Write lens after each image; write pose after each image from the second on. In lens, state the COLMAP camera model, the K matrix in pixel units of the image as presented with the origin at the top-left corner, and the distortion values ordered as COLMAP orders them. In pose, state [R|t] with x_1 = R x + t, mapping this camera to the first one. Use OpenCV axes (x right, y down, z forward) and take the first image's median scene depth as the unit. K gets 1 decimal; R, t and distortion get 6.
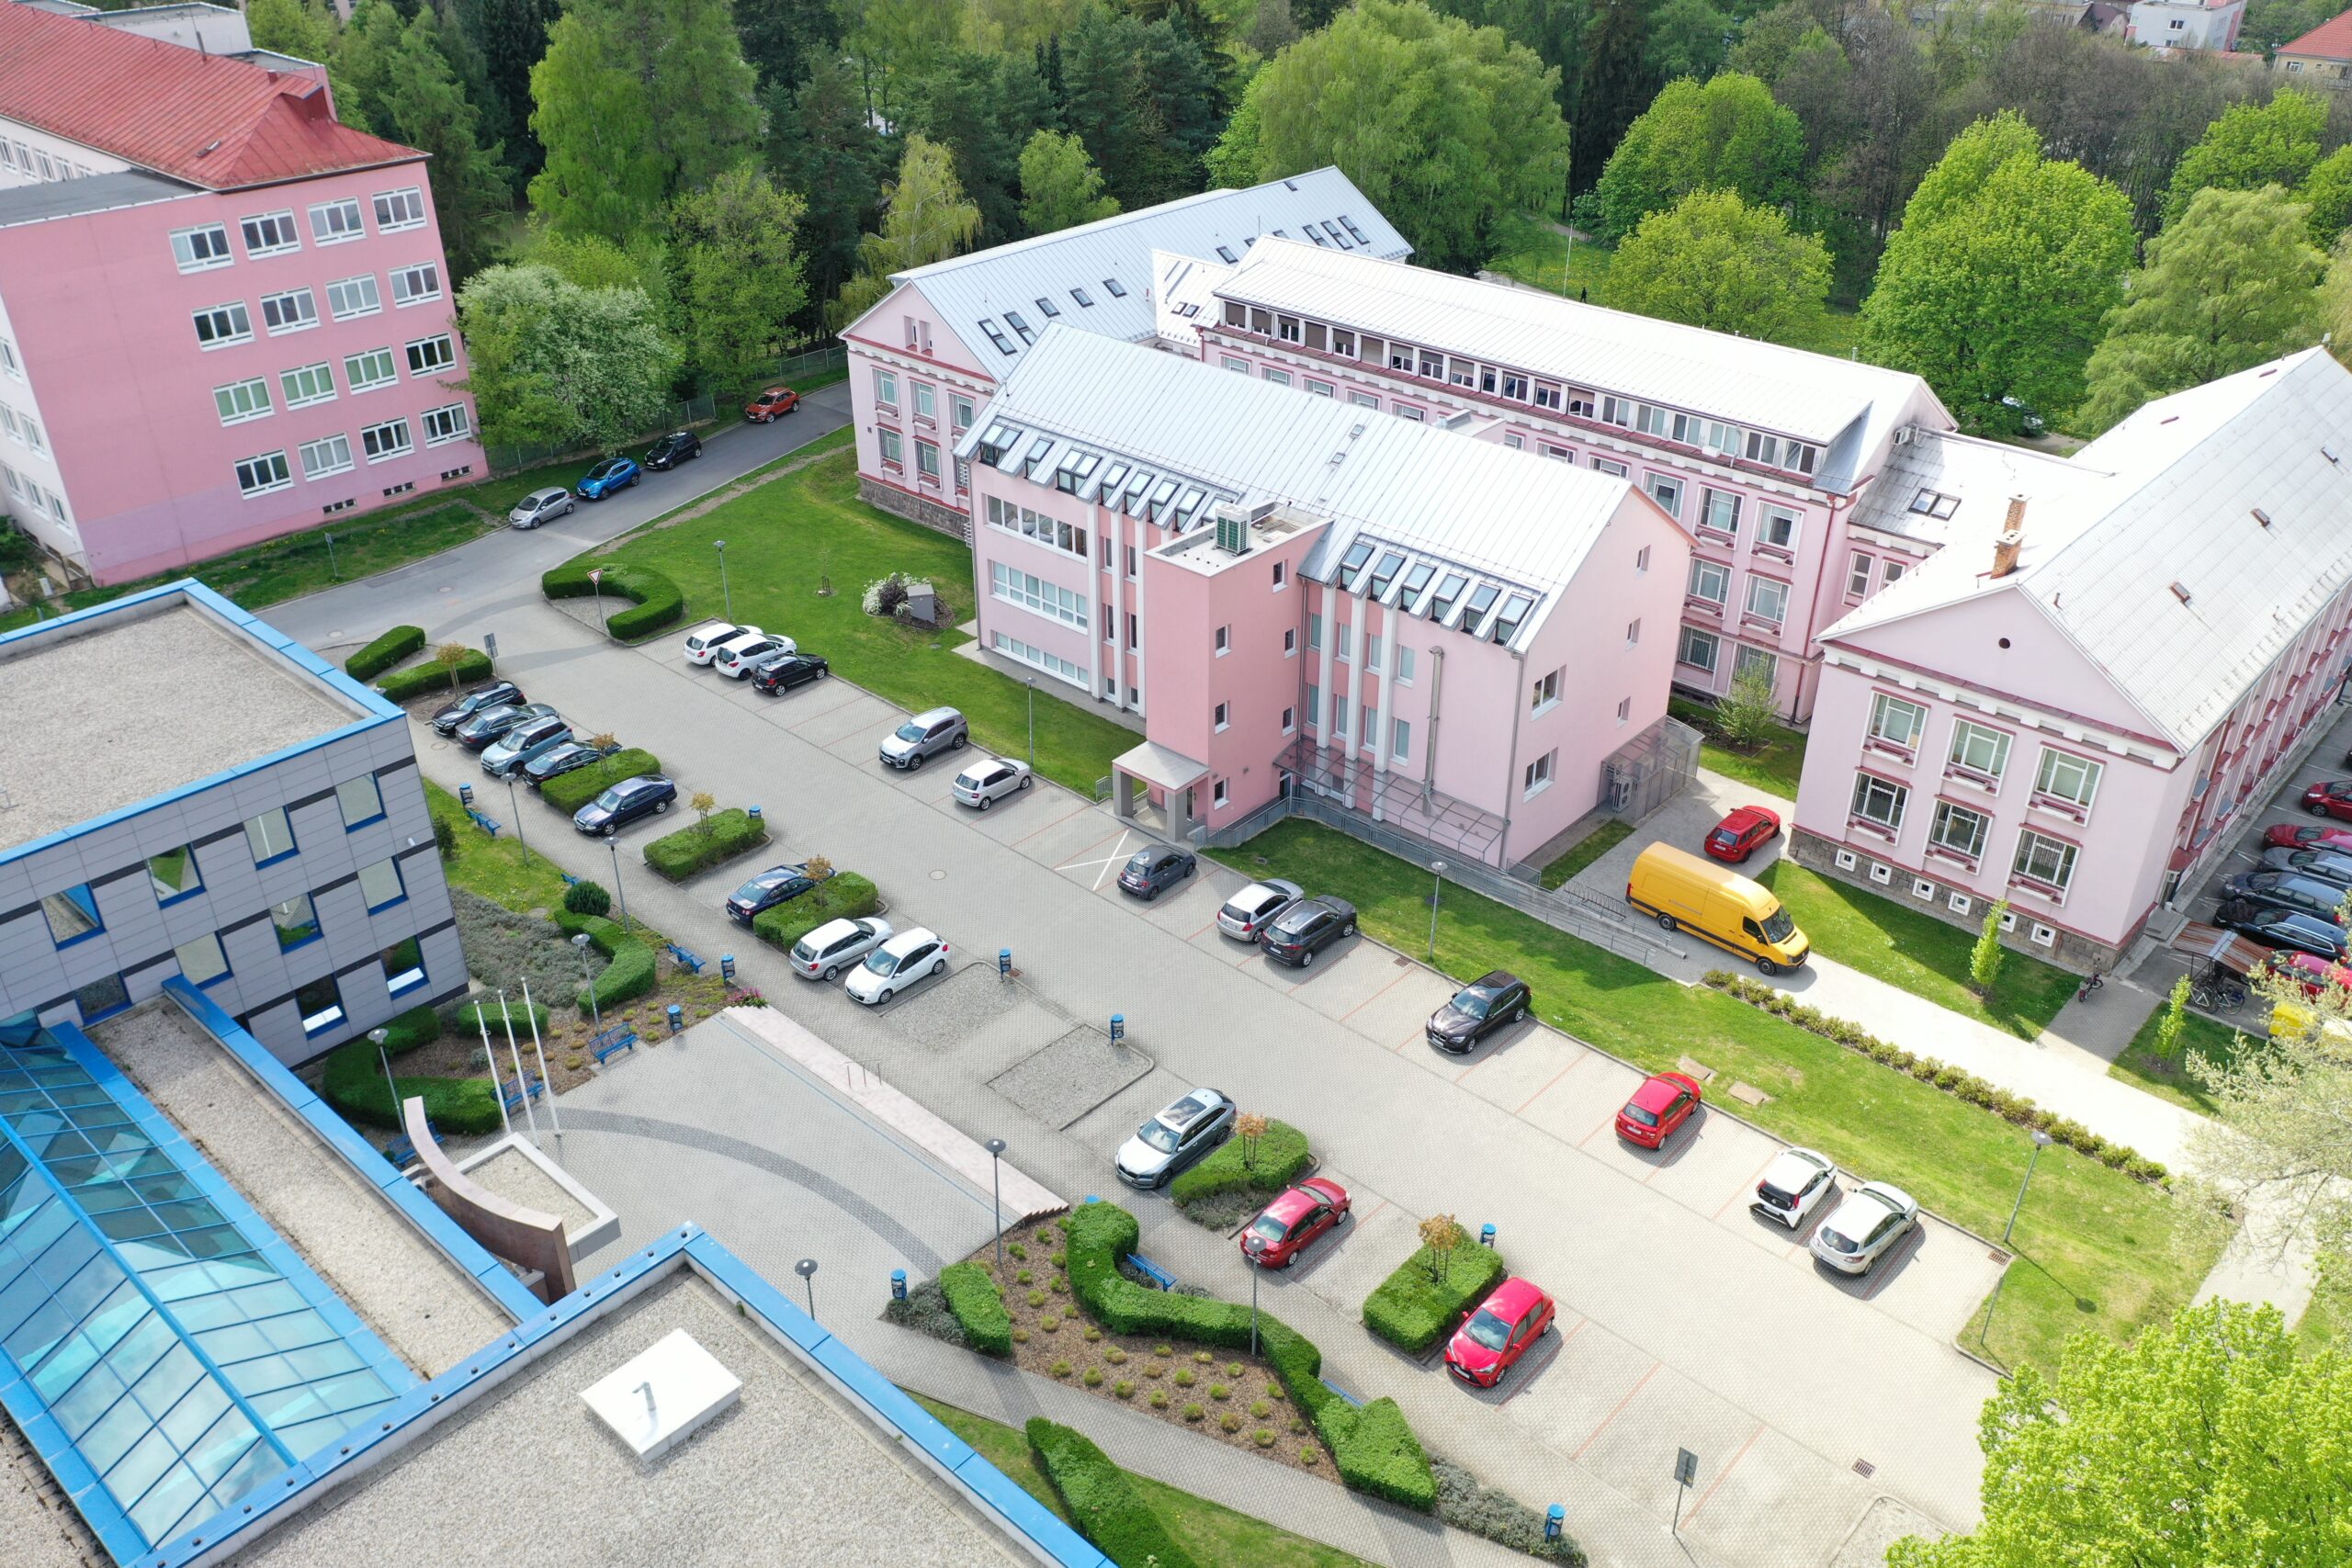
lens RADIAL K [[1870.5, 0, 1184.8], [0, 1870.5, 784.3], [0, 0, 1]] dist [0.026856, -0.012457]
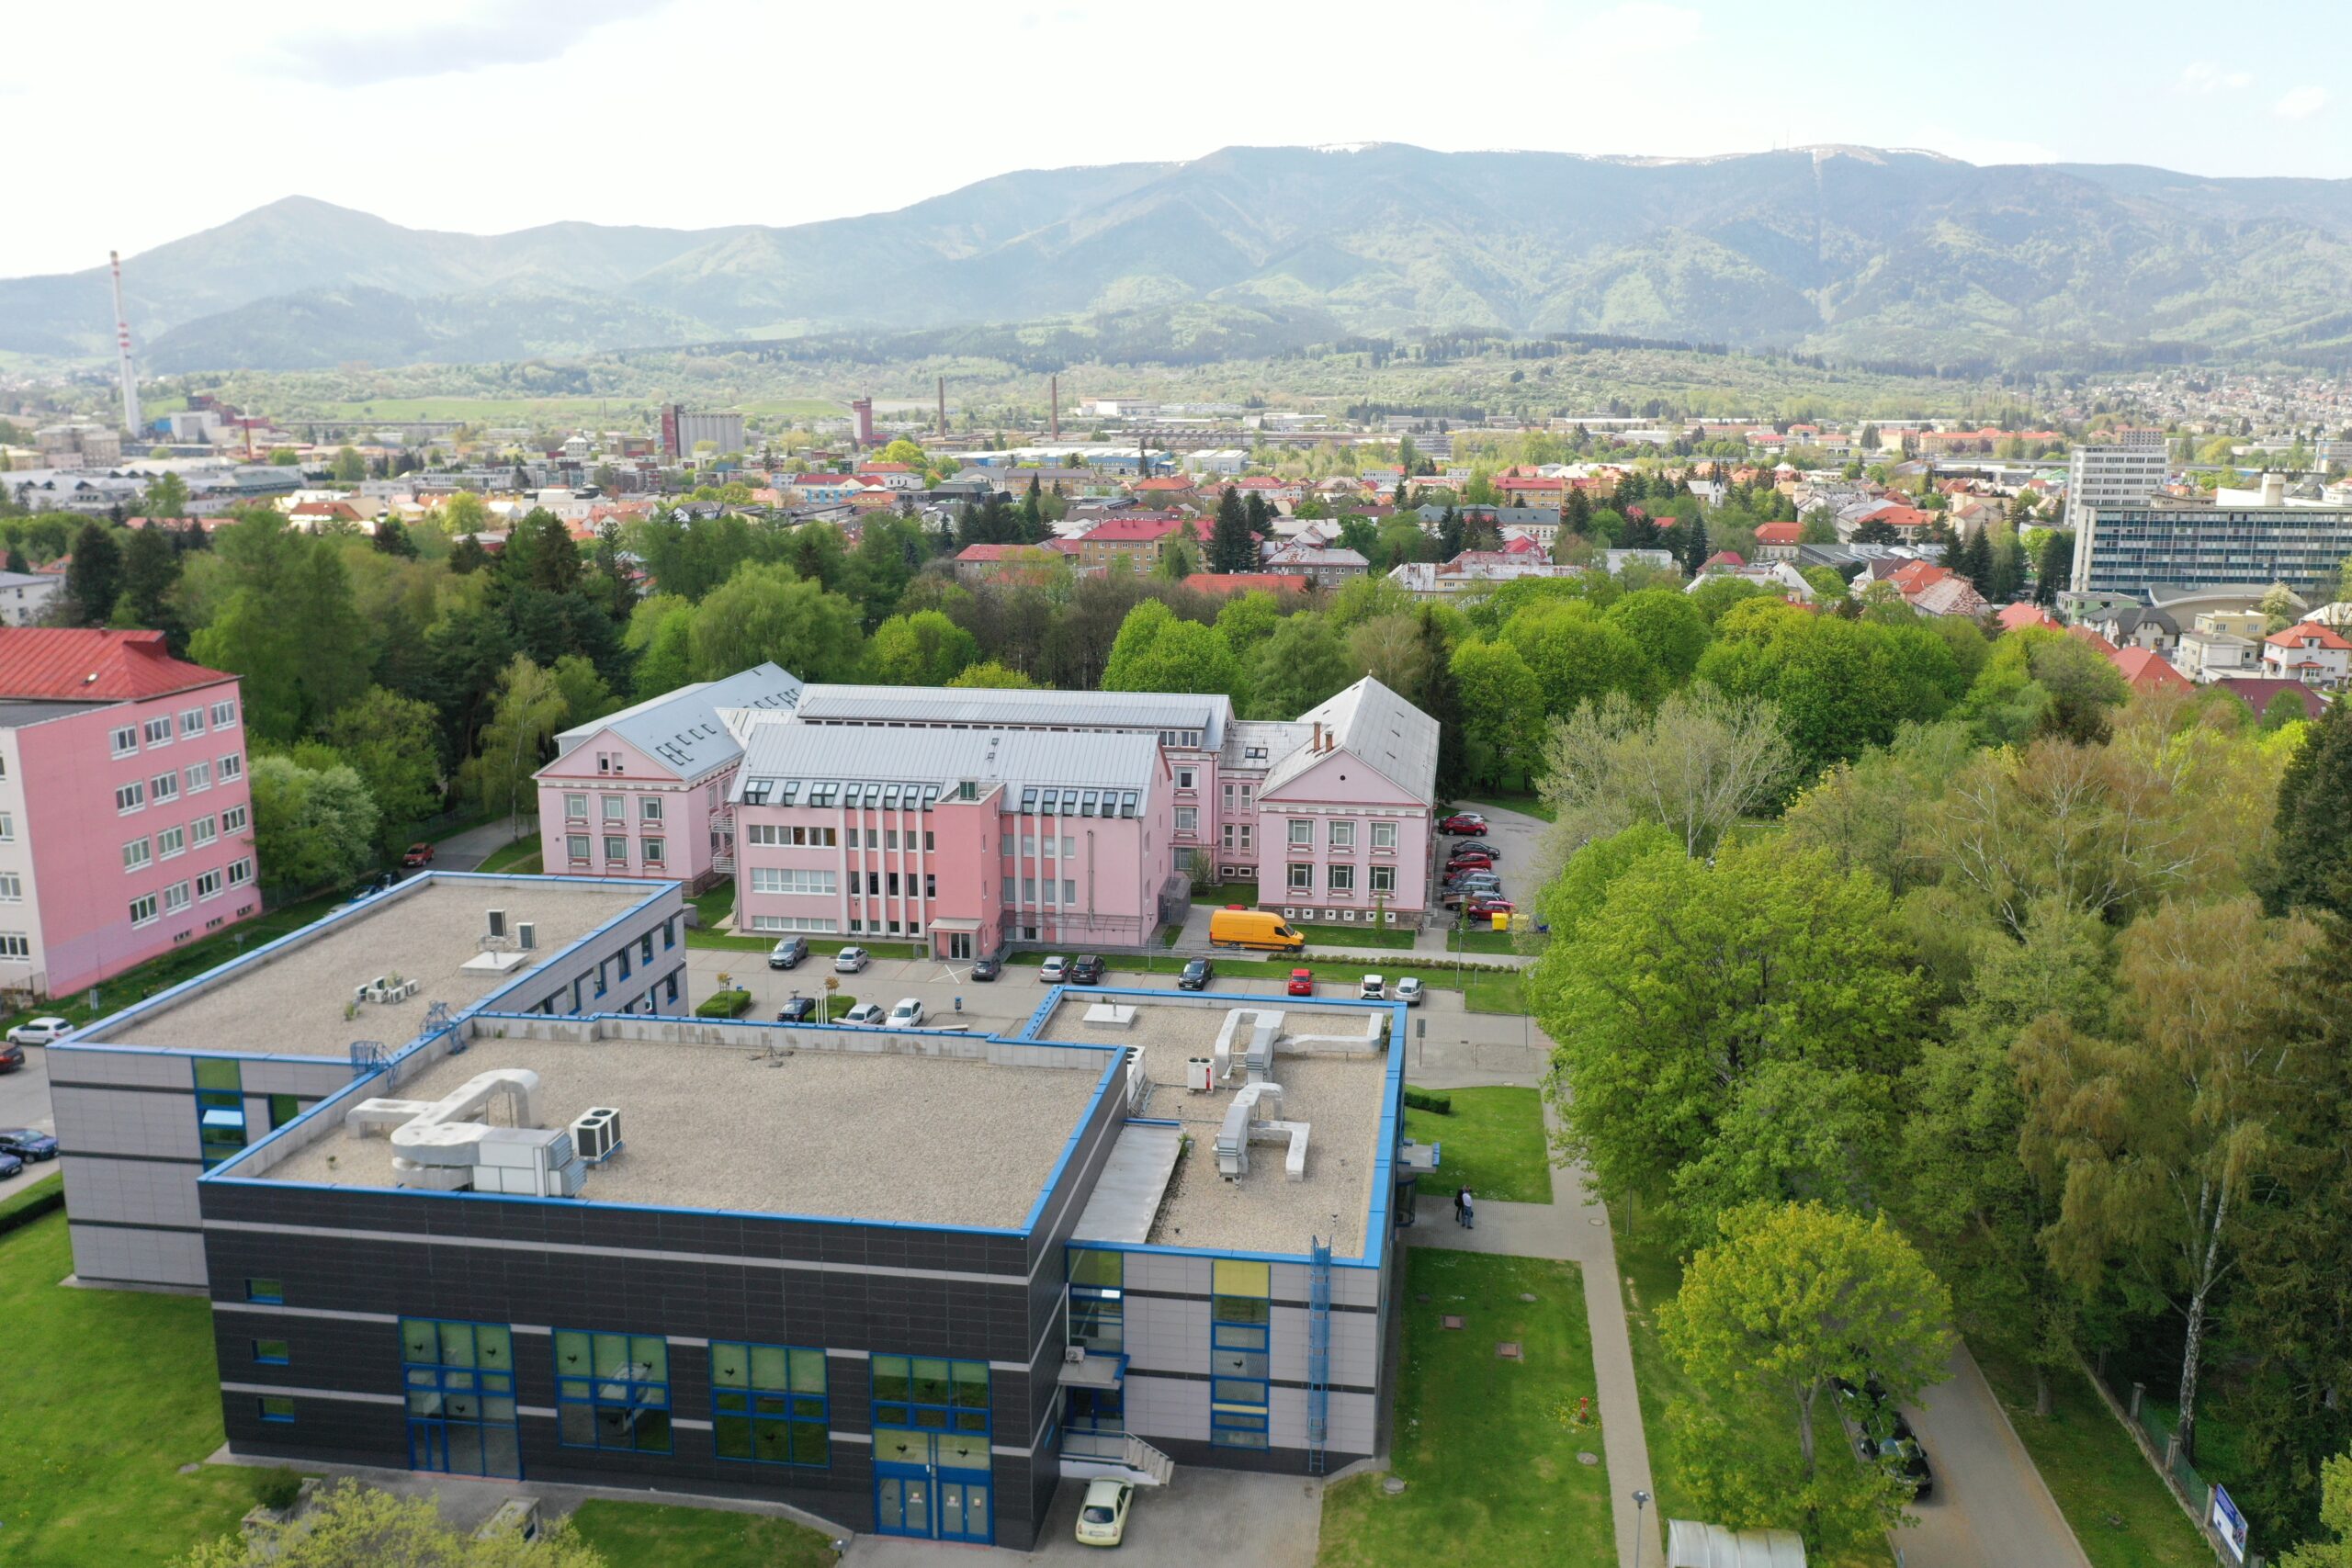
lens RADIAL K [[1870.5, 0, 1184.8], [0, 1870.5, 784.3], [0, 0, 1]] dist [0.026856, -0.012457]
pose [[0.830457, -0.110698, 0.545974, -0.700660], [0.277450, 0.932048, -0.233042, 0.302305], [-0.483077, 0.345012, 0.804738, -0.498852]]
